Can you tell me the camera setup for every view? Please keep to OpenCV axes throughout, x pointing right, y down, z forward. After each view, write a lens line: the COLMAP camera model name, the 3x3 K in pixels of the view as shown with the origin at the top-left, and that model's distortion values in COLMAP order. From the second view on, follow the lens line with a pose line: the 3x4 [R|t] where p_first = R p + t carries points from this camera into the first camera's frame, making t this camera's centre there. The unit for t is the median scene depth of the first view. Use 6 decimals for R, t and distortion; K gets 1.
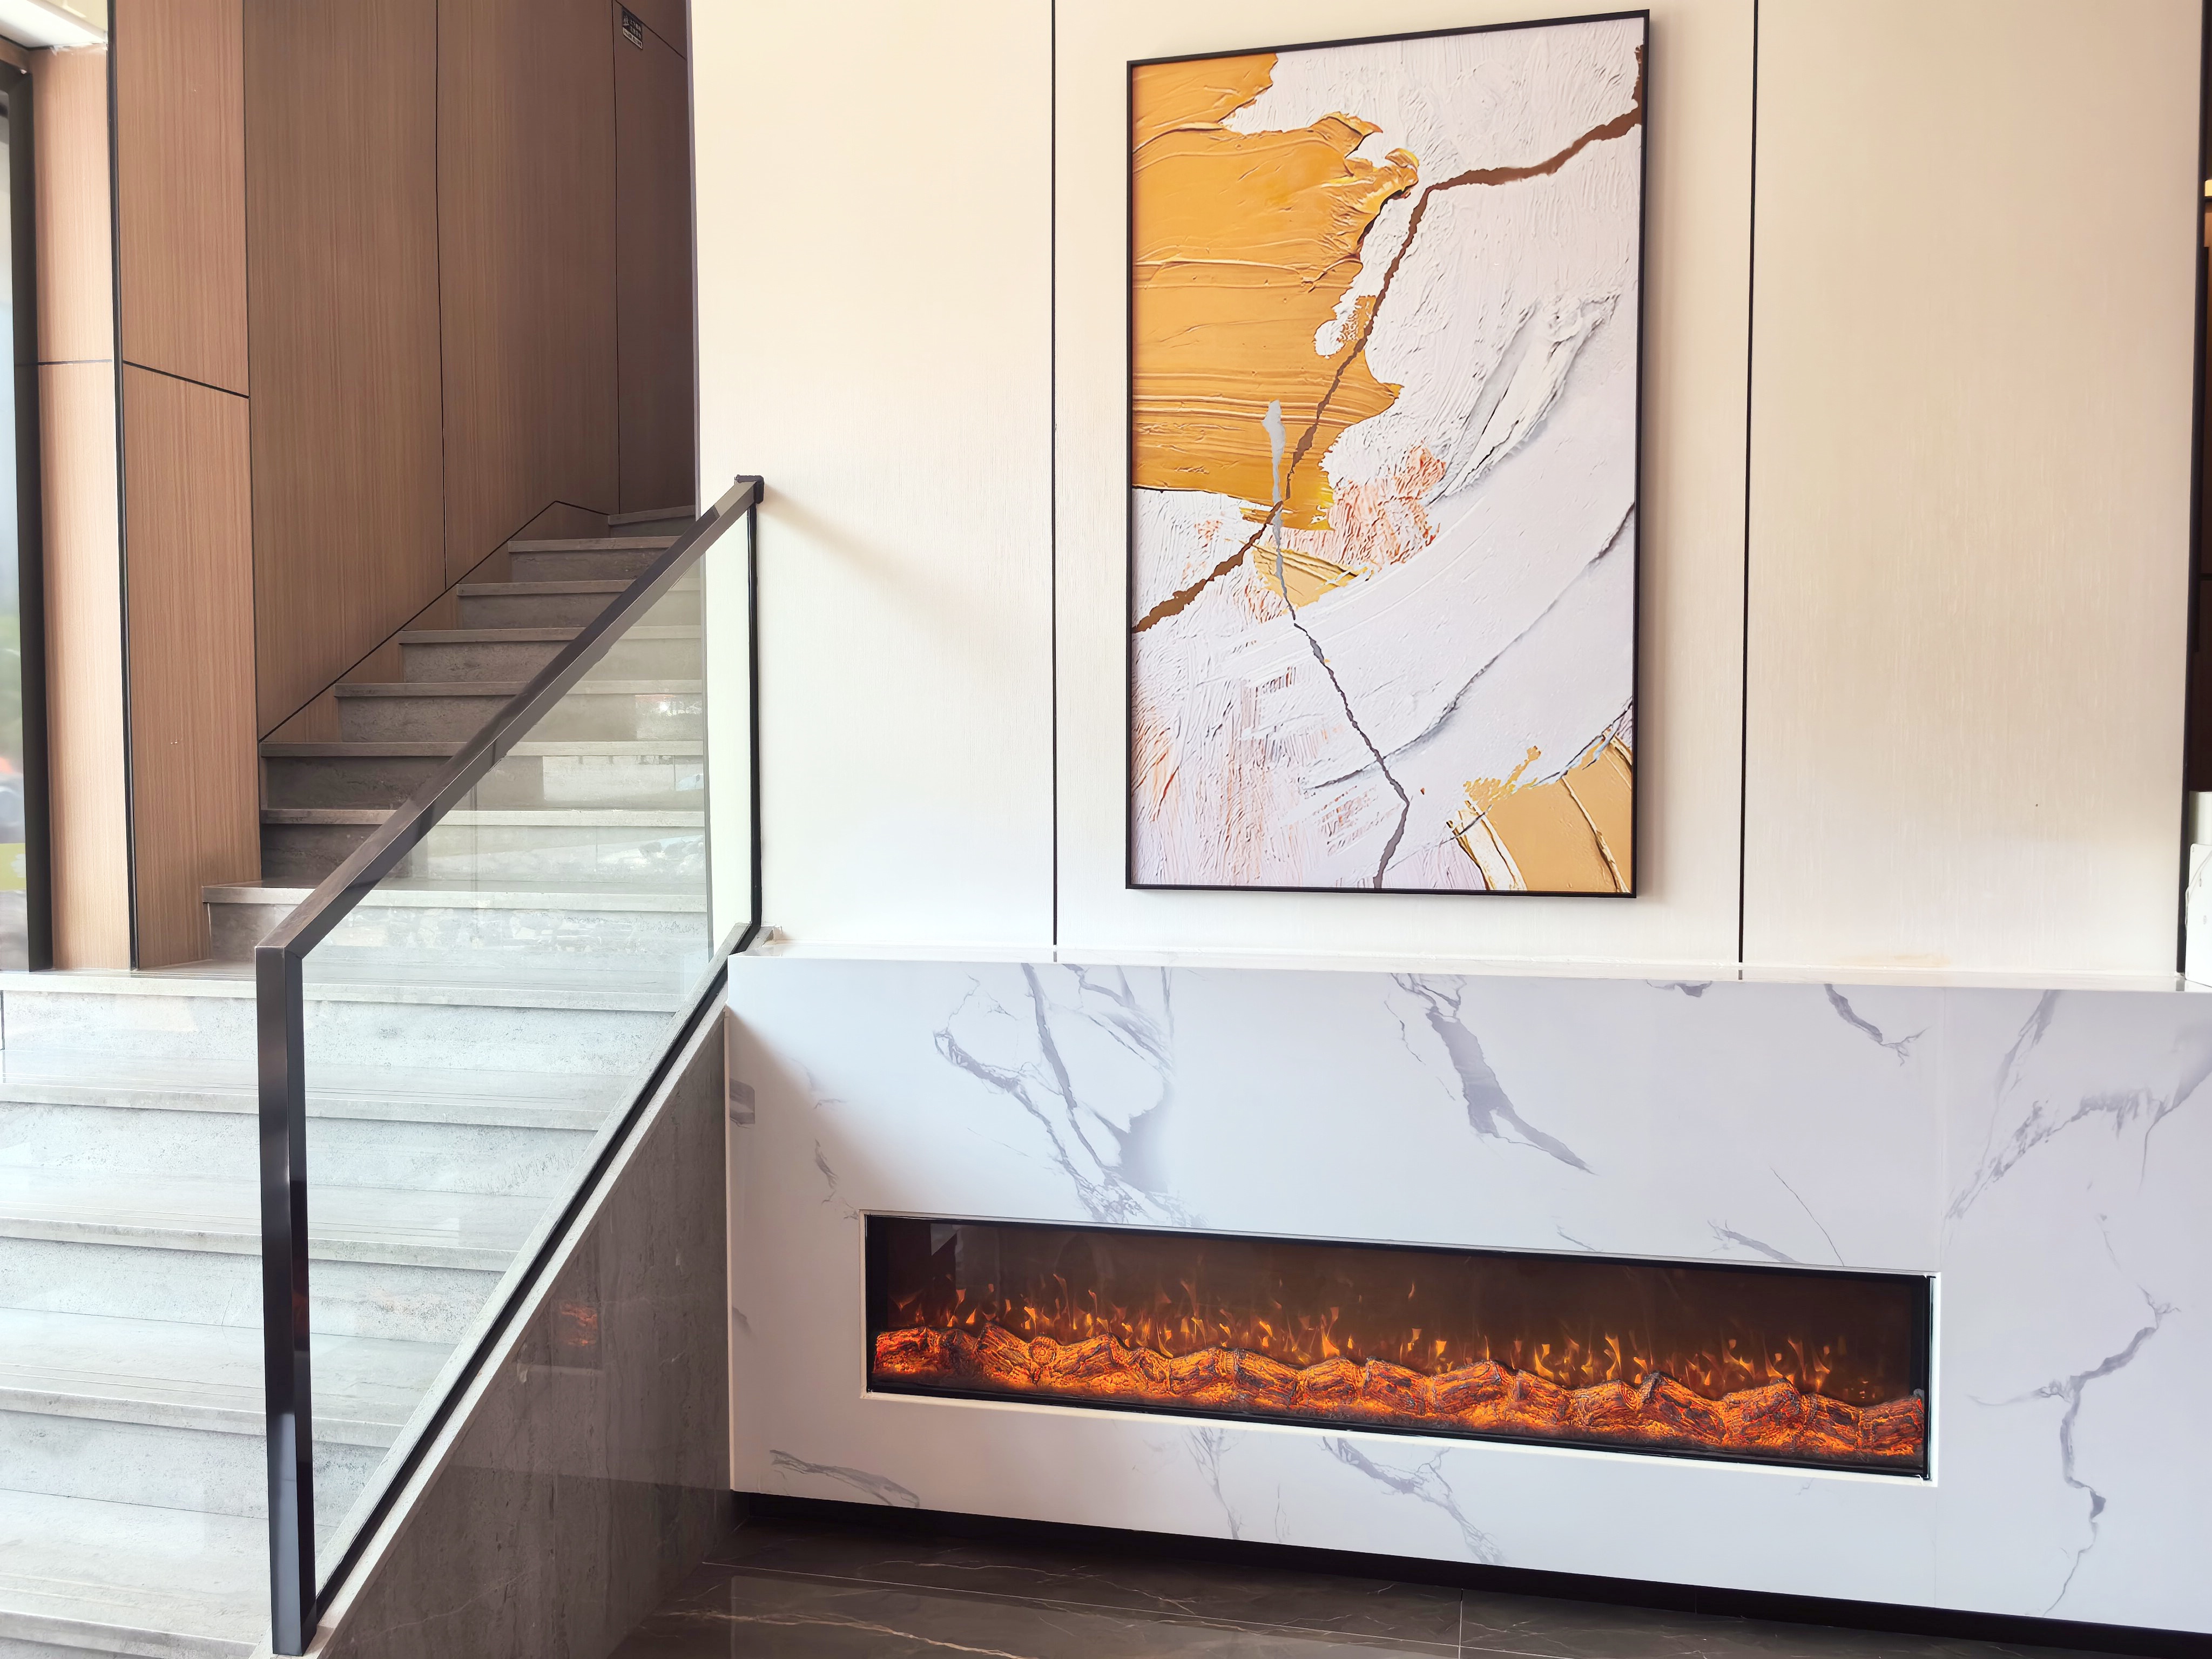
lens RADIAL K [[1747.1, 0, 1103.5], [0, 1747.1, 824.7], [0, 0, 1]] dist [0.042828, -0.062668]
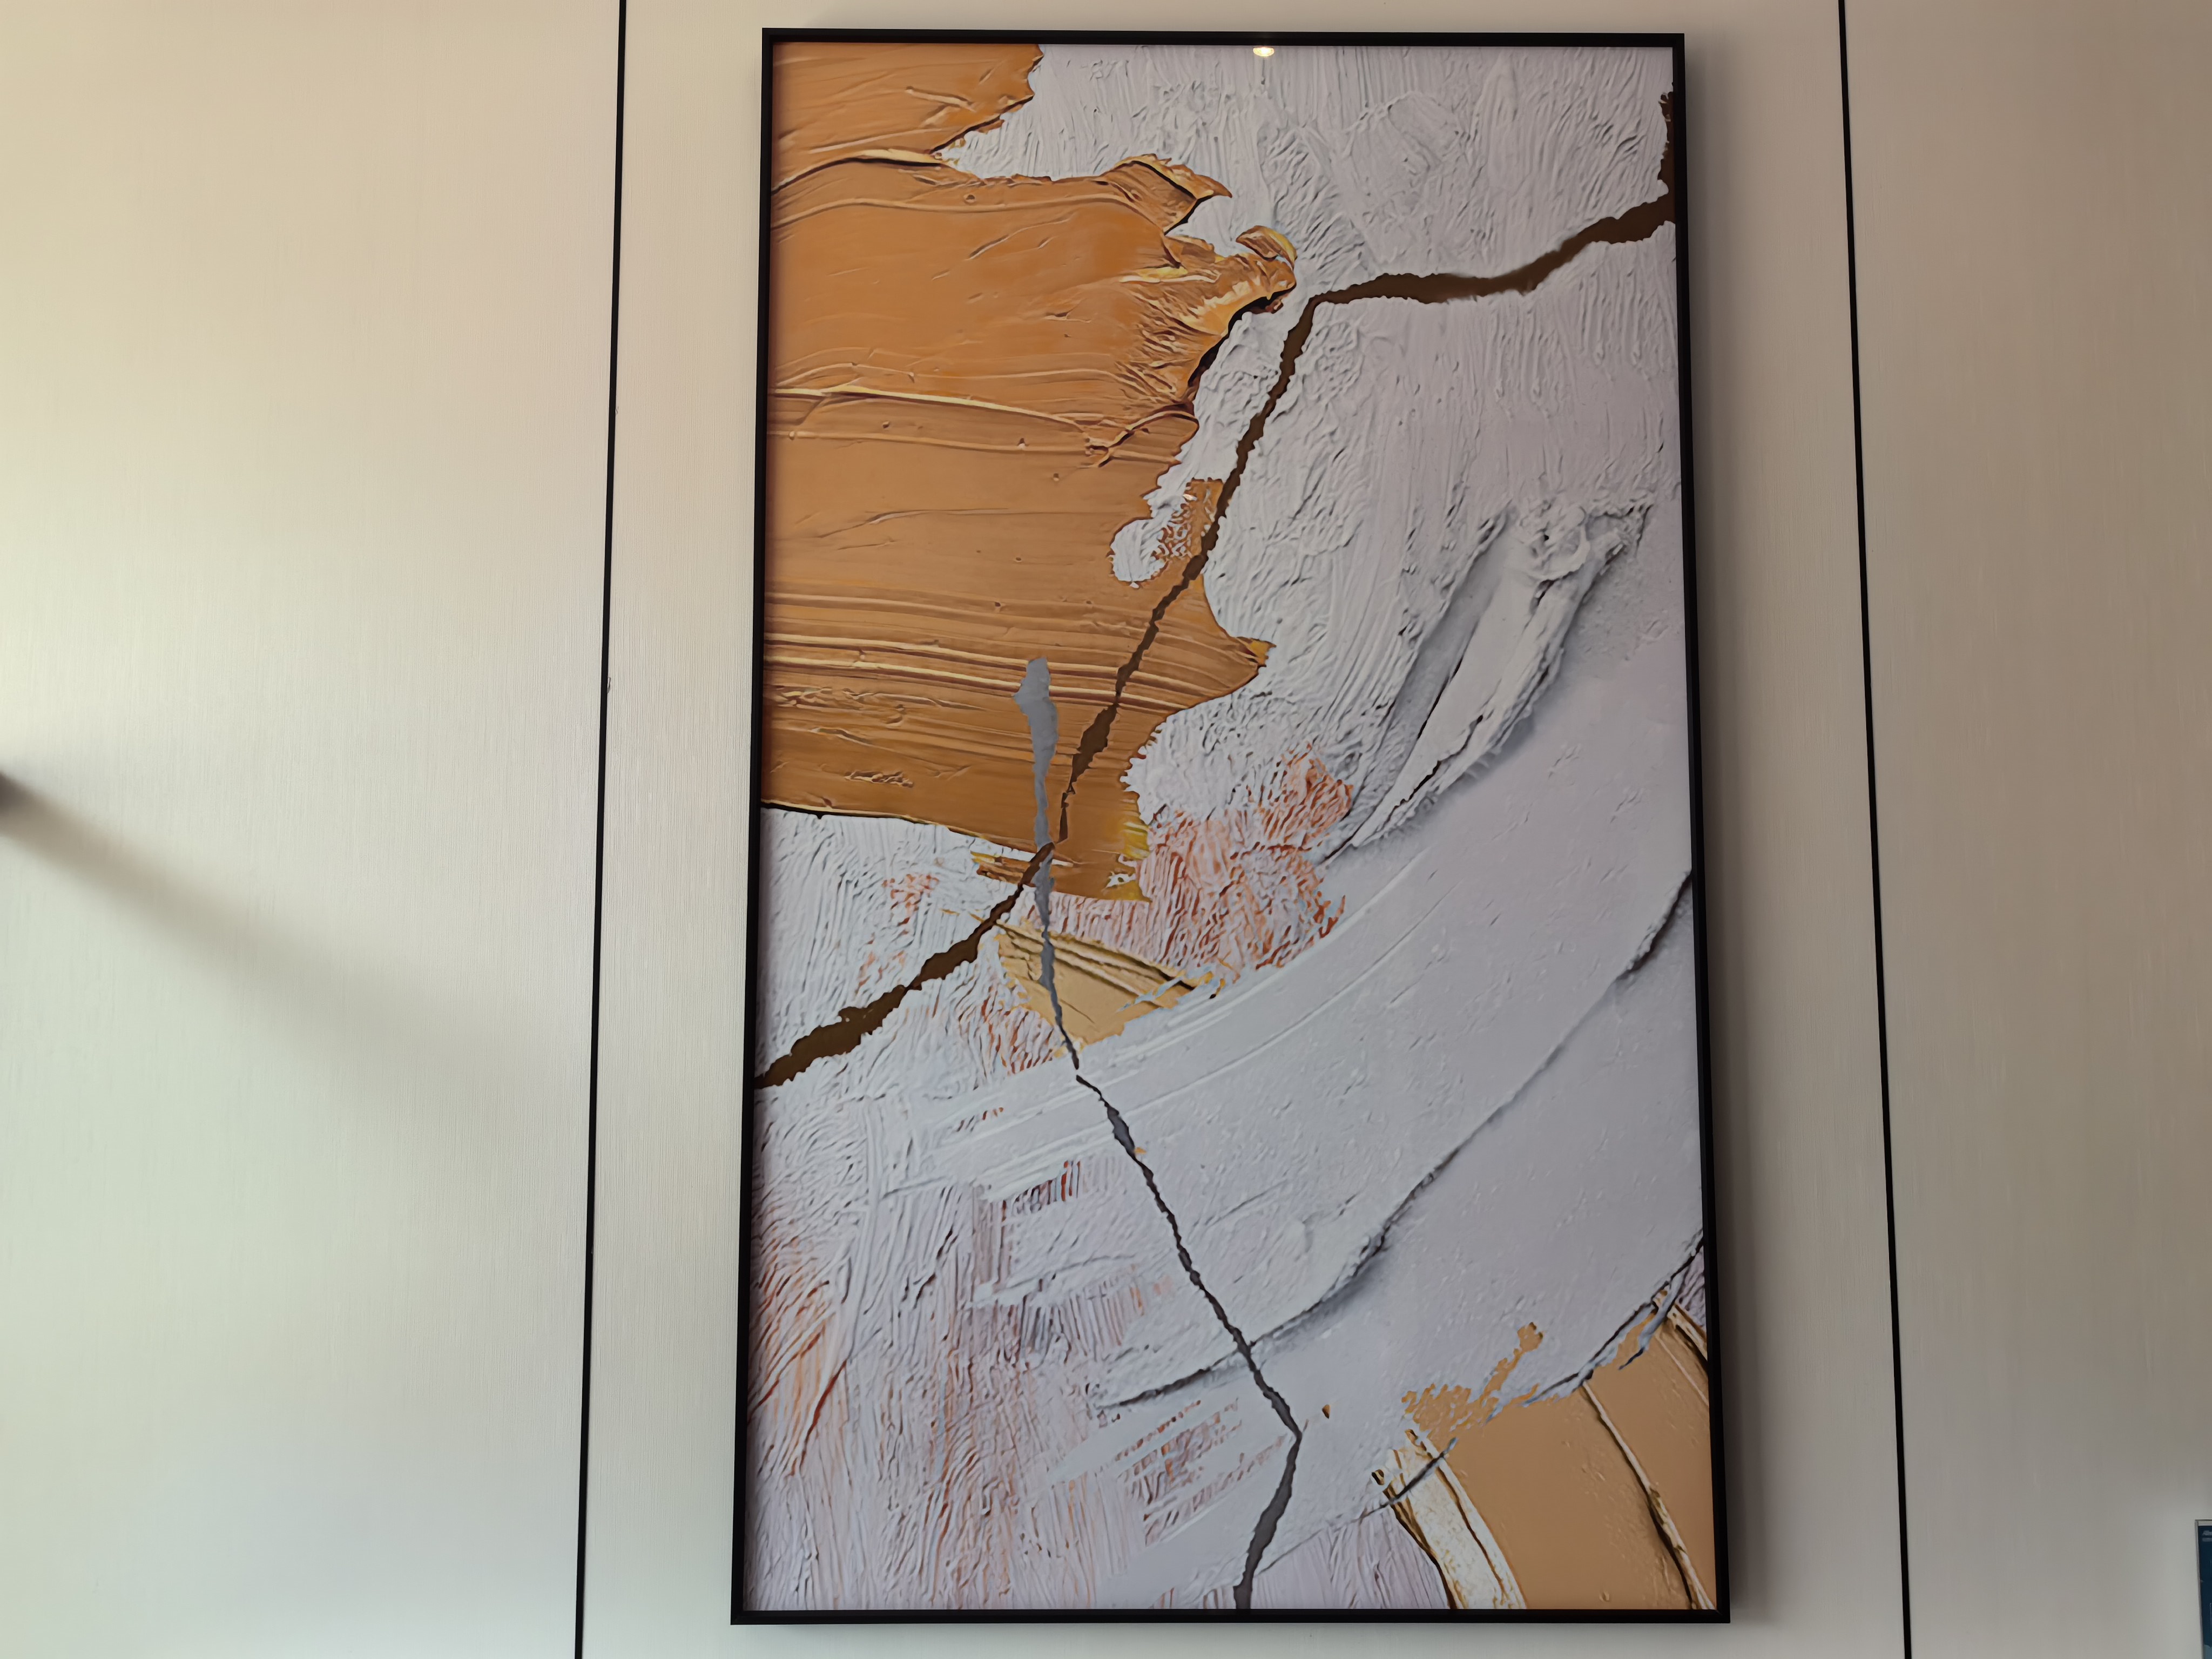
lens RADIAL K [[1747.1, 0, 1113.7], [0, 1747.1, 903.4], [0, 0, 1]] dist [0.042828, -0.062668]
pose [[0.972964, 0.021089, 0.229990, -0.000958], [0.002335, 0.994873, -0.101103, -0.115078], [-0.230943, 0.098907, 0.967927, 0.493361]]
